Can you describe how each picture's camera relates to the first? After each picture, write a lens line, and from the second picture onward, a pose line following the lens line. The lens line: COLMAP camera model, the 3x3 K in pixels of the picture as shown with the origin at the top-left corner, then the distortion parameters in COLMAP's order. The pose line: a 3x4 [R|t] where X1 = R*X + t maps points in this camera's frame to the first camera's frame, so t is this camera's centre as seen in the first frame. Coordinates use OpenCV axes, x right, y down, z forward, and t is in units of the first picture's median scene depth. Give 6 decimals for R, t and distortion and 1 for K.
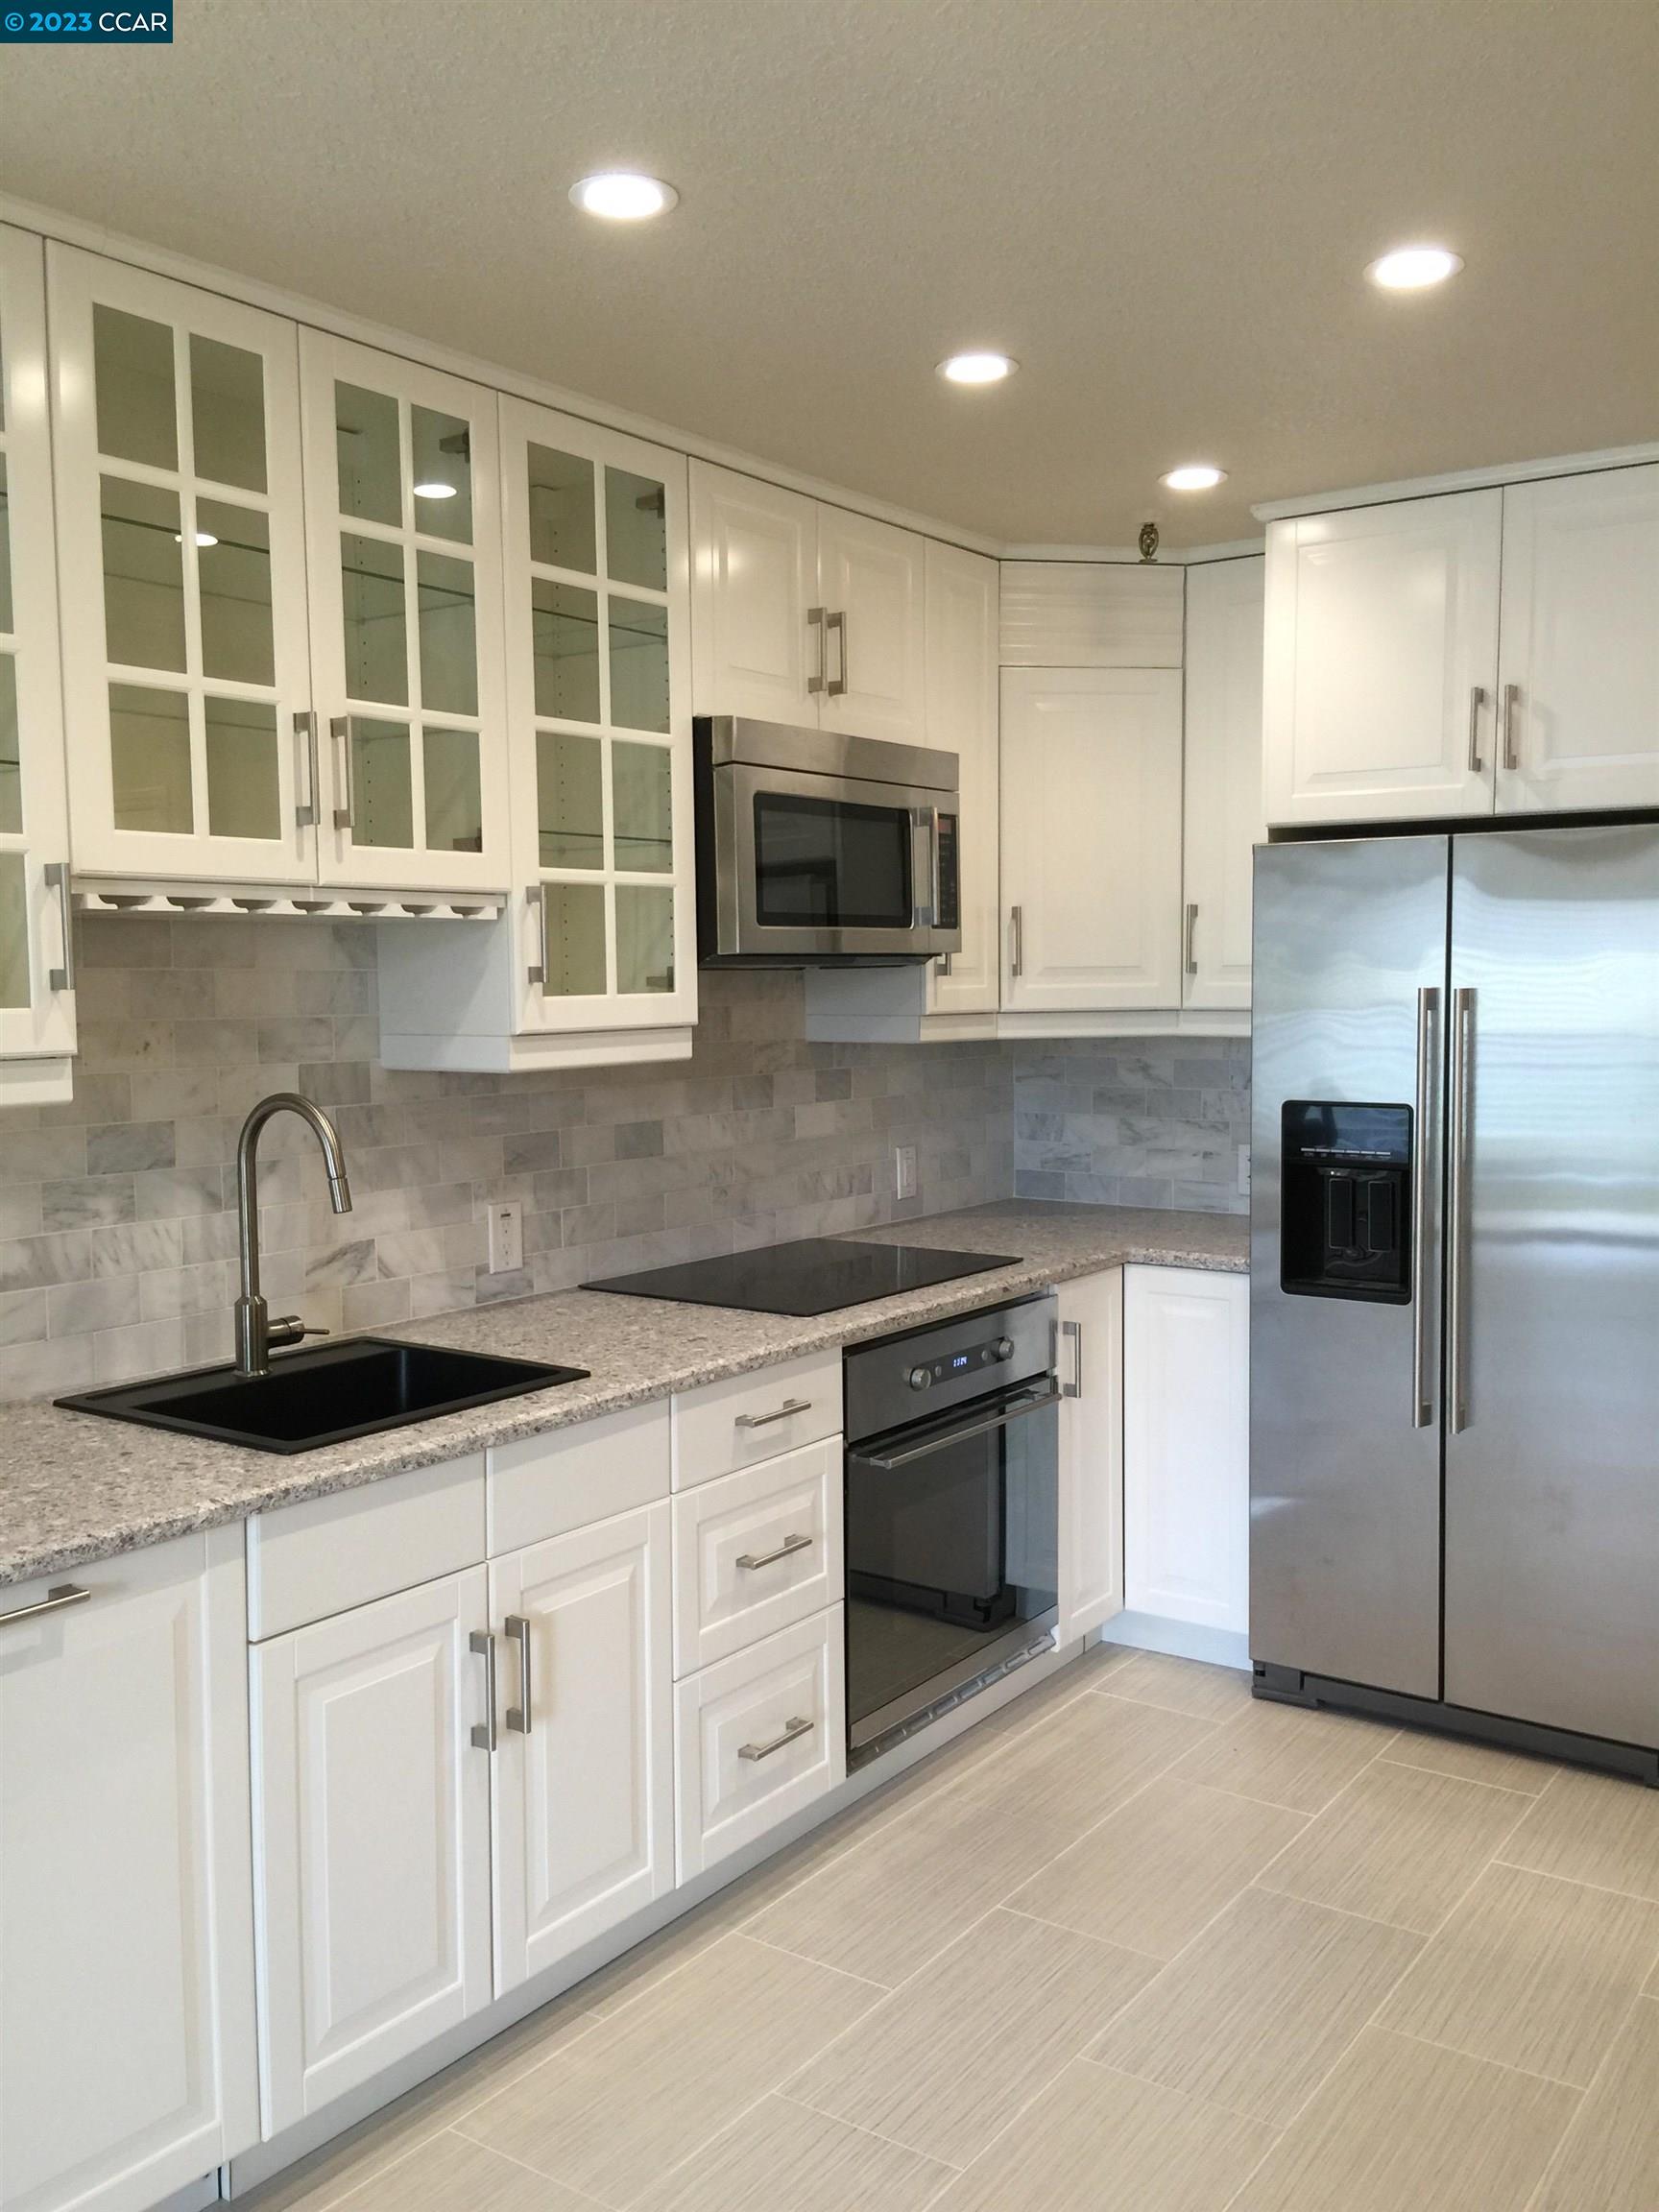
lens RADIAL K [[1882.8, 0, 831.1], [0, 1882.8, 1118.0], [0, 0, 1]] dist [0.093486, -0.152006]
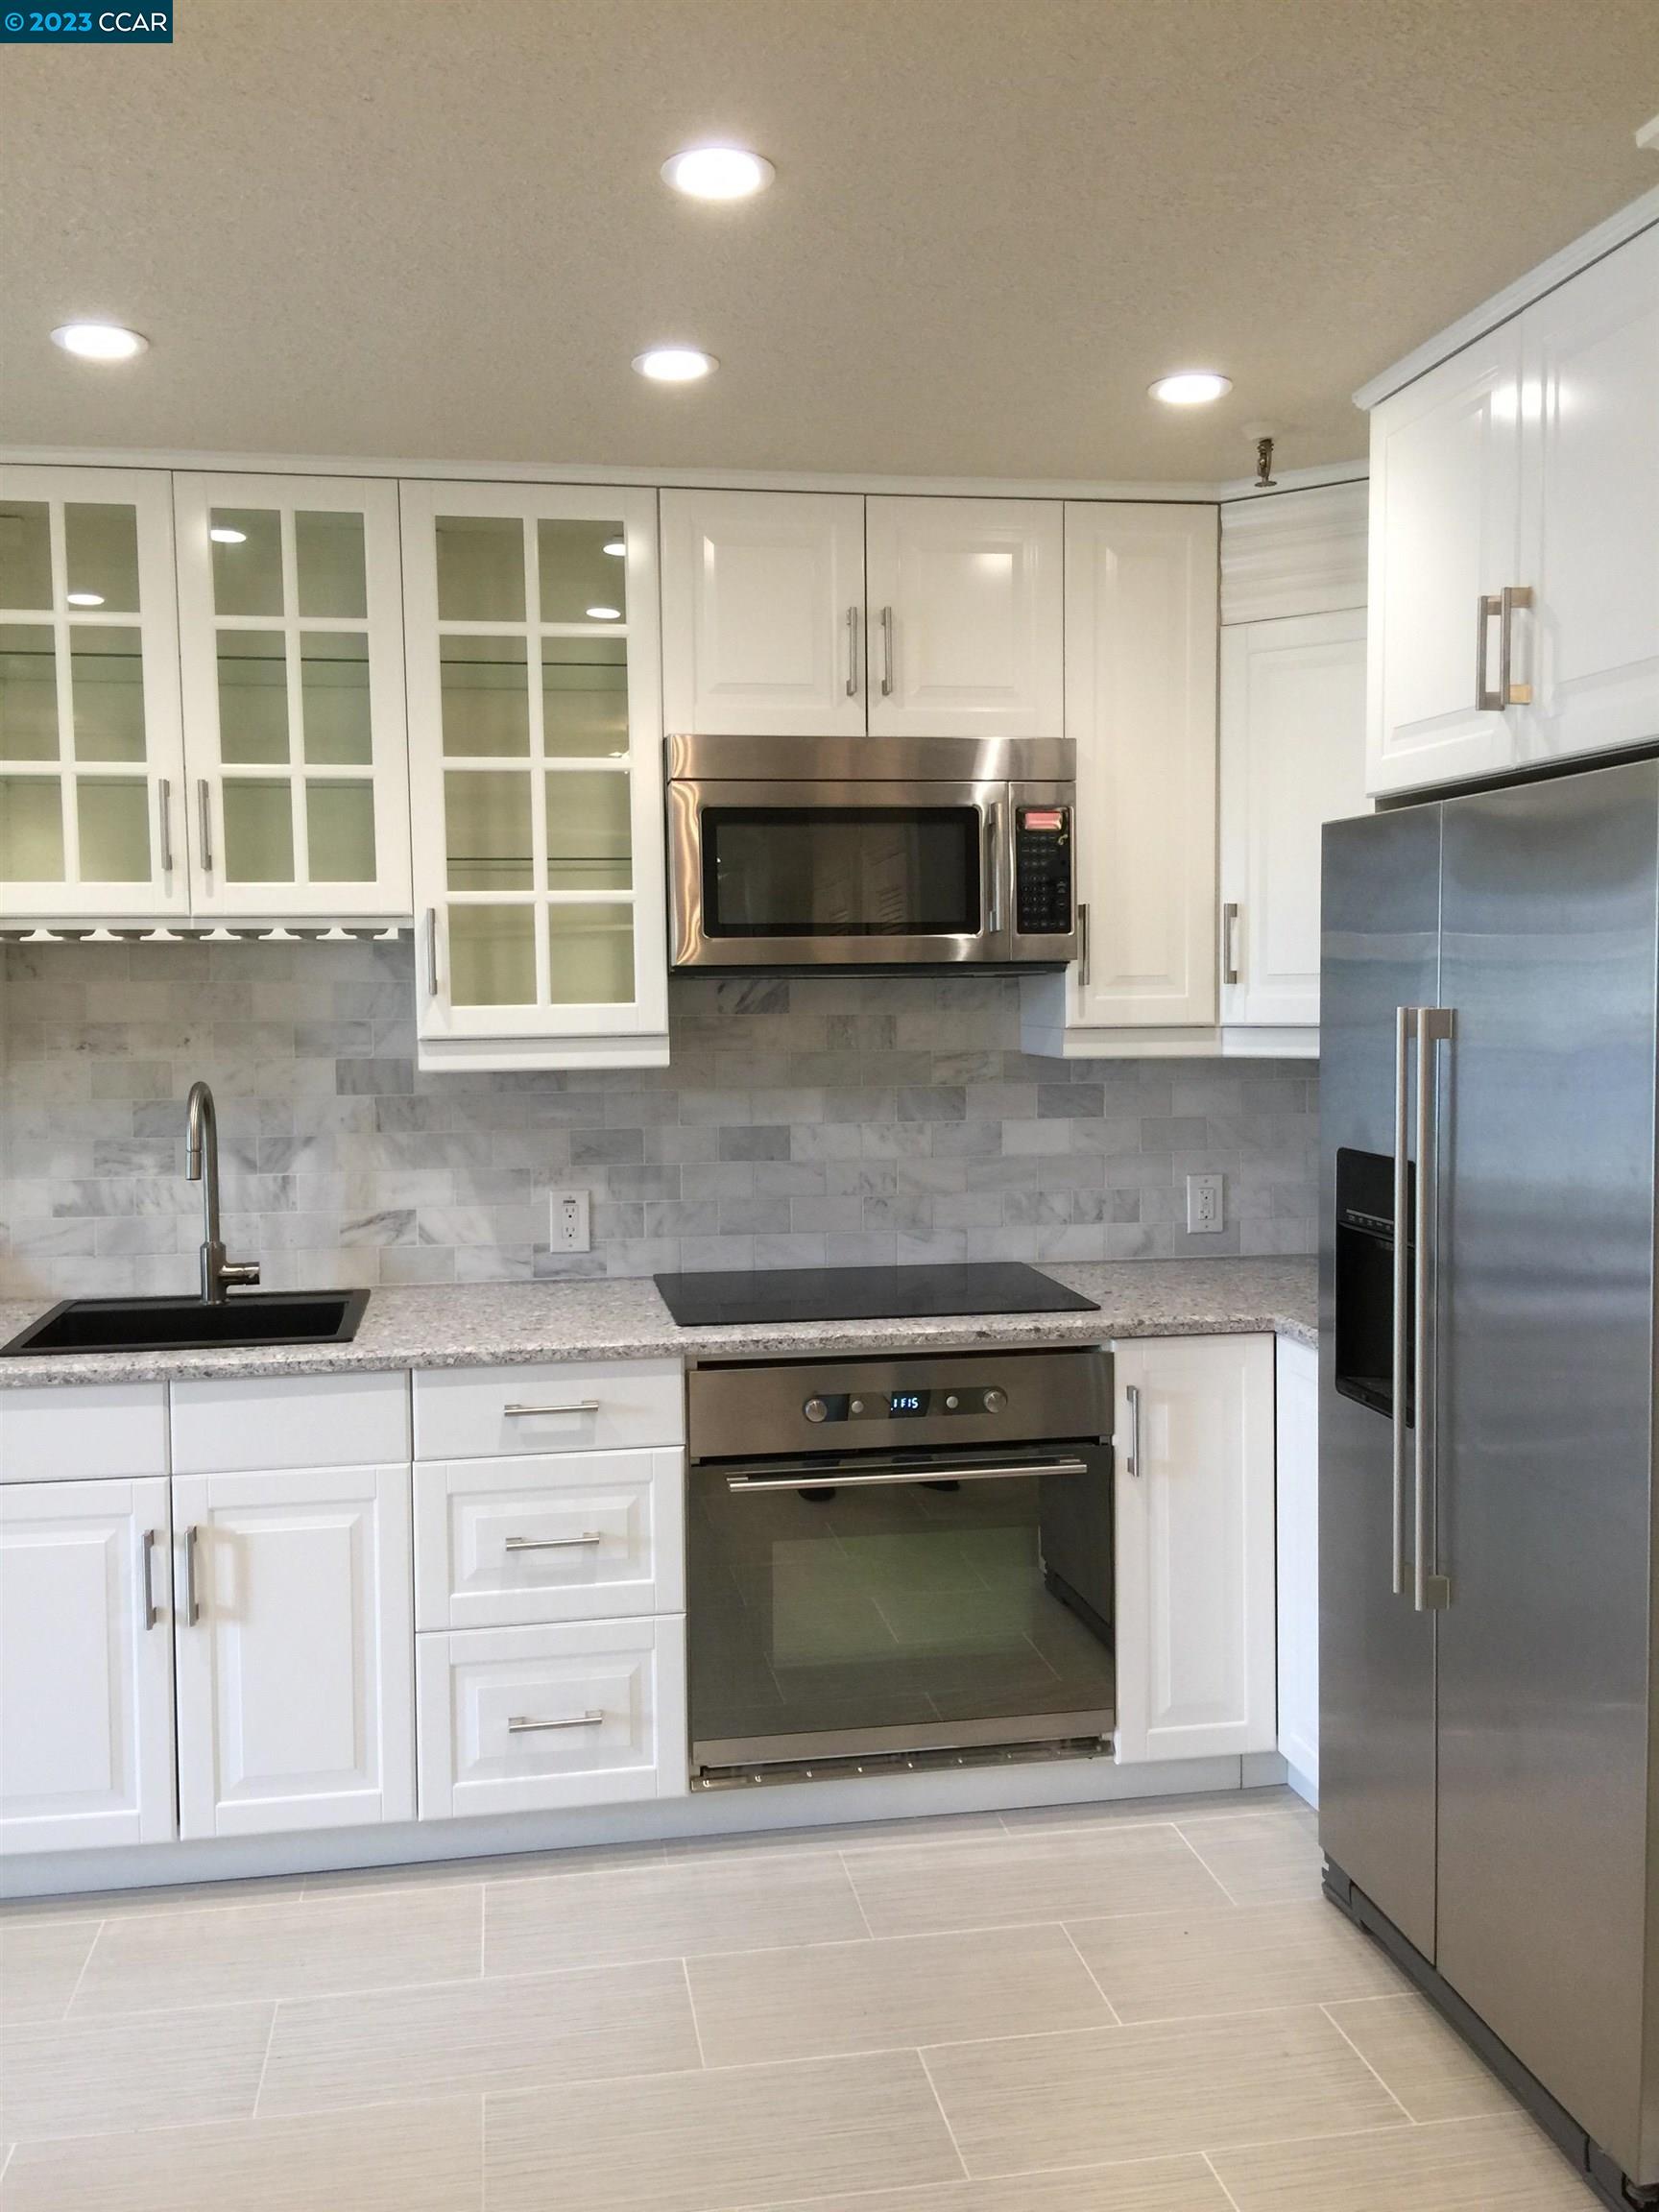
lens RADIAL K [[1865.2, 0, 829.5], [0, 1865.2, 1106.0], [0, 0, 1]] dist [0.086859, -0.147407]
pose [[0.705360, 0.050536, -0.707046, 0.761994], [-0.050447, 0.998505, 0.021041, -0.037971], [0.707052, 0.020827, 0.706855, 0.357011]]
